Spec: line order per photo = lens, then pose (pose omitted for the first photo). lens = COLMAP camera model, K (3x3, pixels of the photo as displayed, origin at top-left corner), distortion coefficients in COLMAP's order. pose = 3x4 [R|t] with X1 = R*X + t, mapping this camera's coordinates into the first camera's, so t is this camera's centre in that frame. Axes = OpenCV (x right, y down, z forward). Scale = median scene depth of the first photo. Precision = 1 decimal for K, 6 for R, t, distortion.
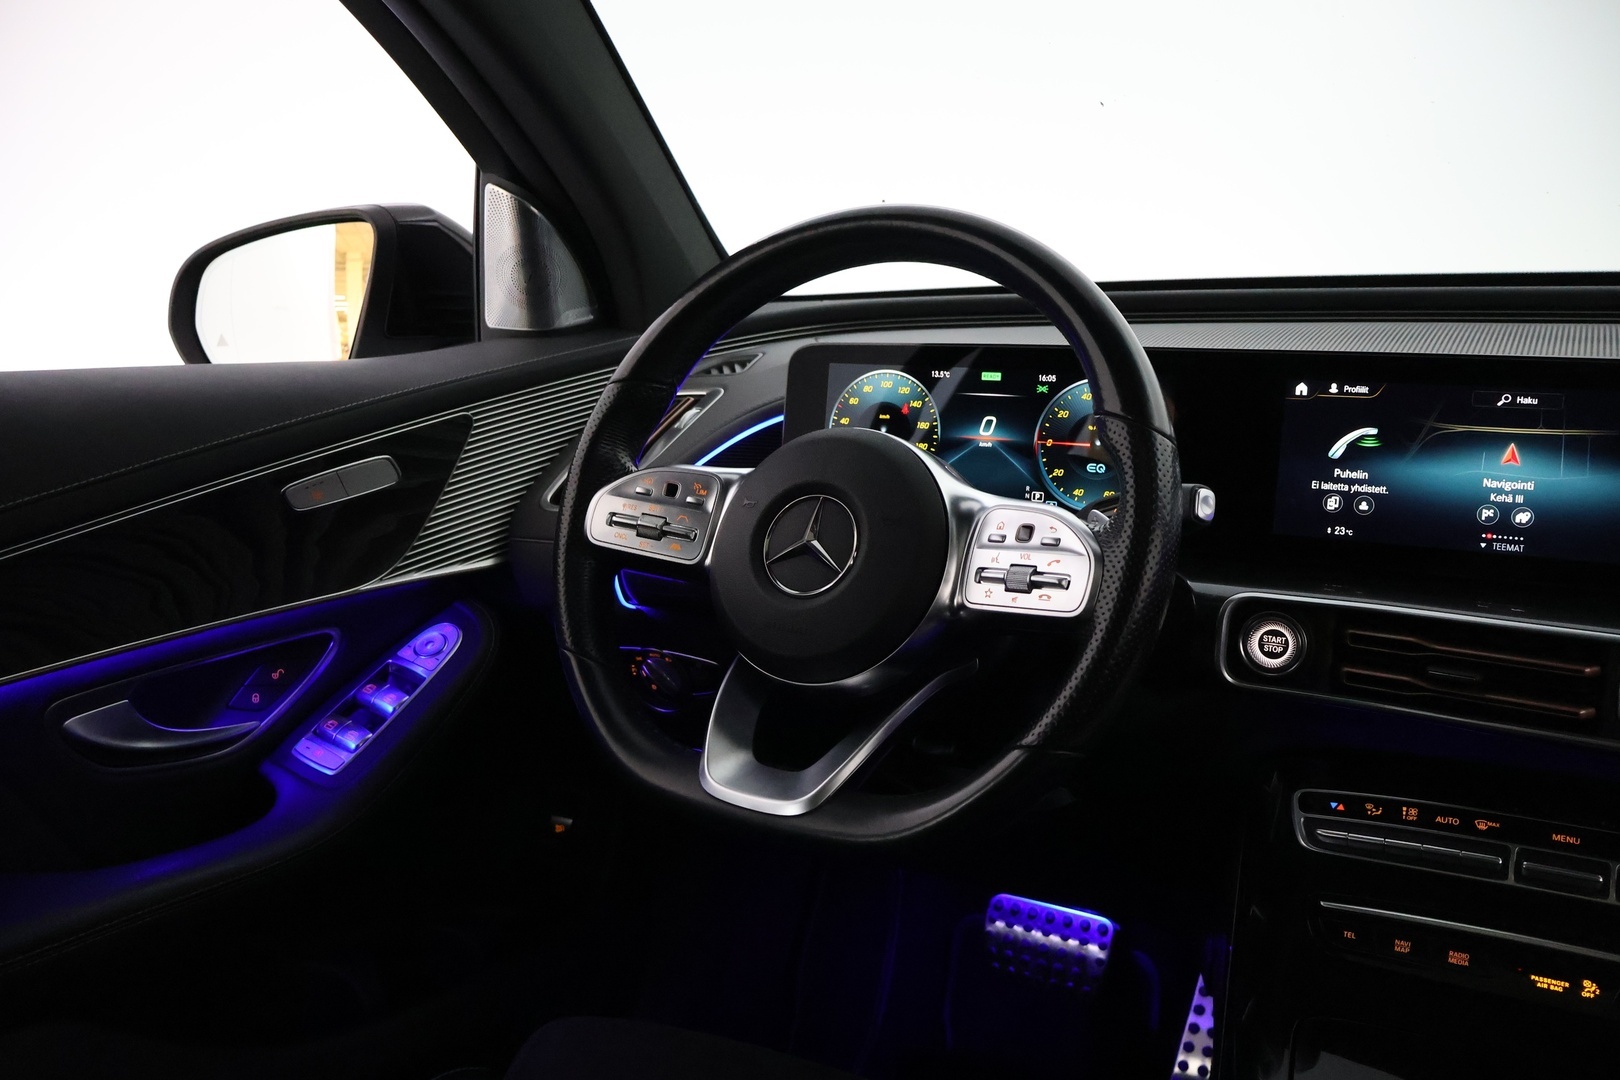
lens RADIAL K [[1359.7, 0, 798.6], [0, 1359.7, 540.6], [0, 0, 1]] dist [-0.004729, 0.002712]
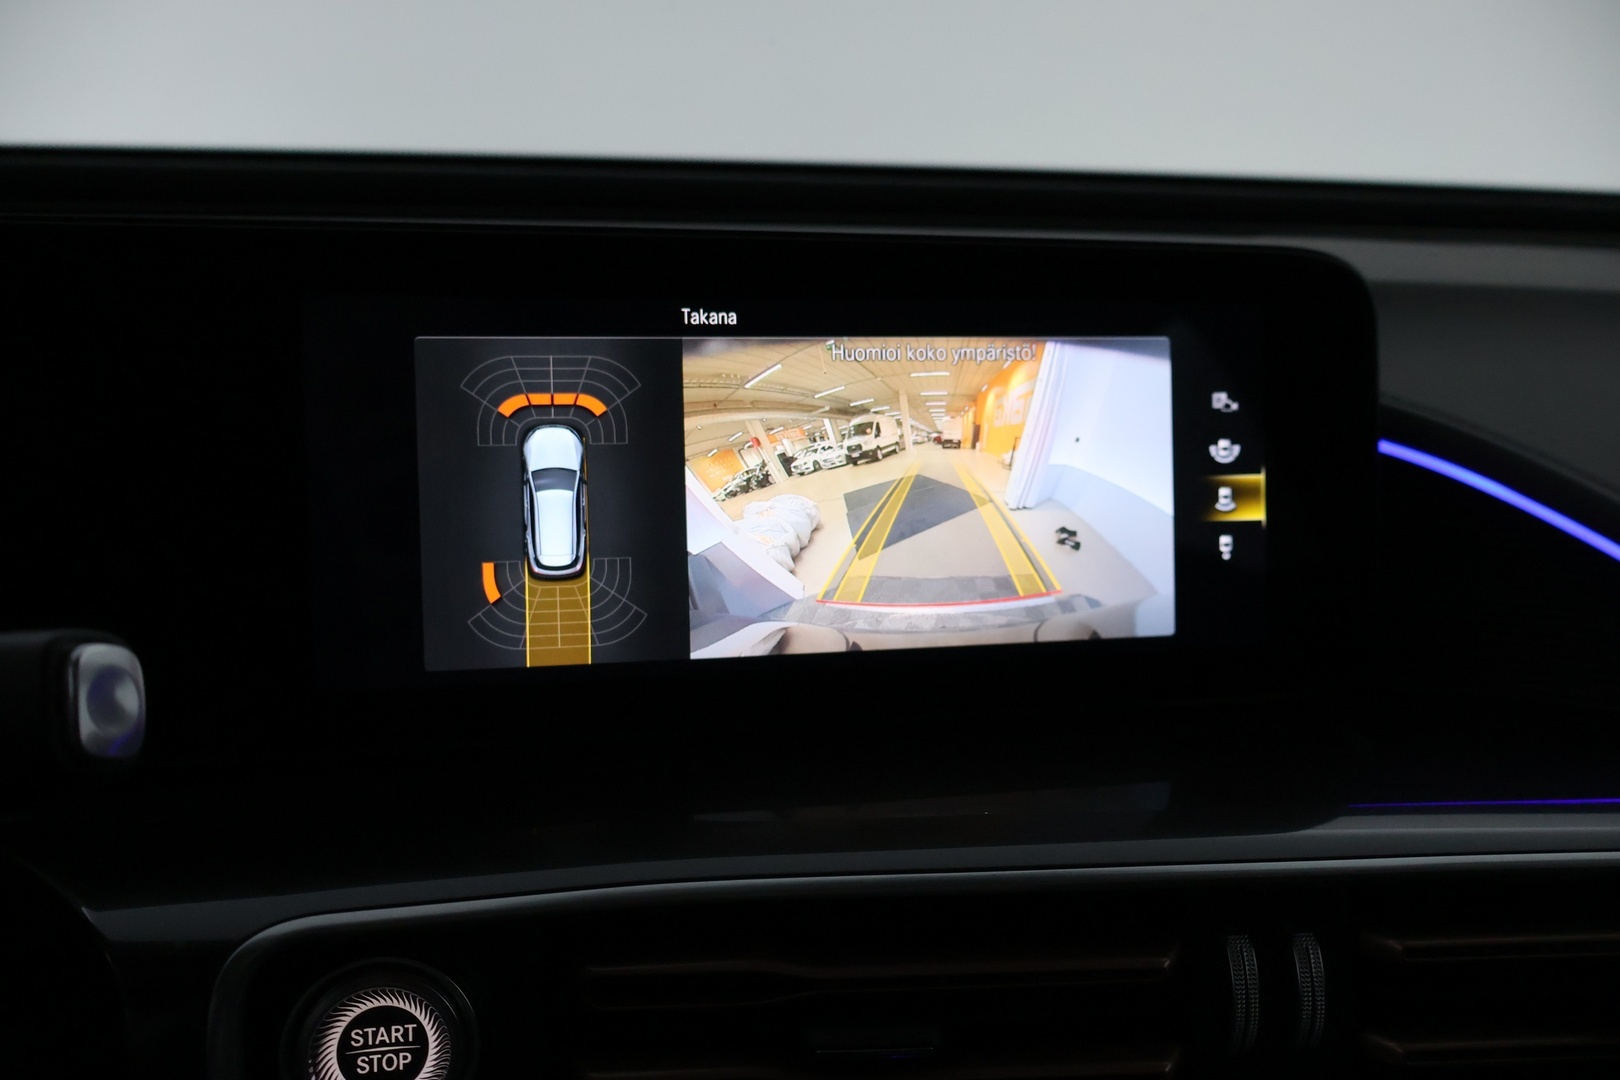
lens RADIAL K [[1359.7, 0, 792.6], [0, 1359.7, 539.2], [0, 0, 1]] dist [-0.004729, 0.002712]
pose [[0.737431, -0.110170, 0.666376, 0.200880], [0.121933, 0.992112, 0.029088, -0.045279], [-0.664325, 0.059803, 0.745048, 0.633806]]
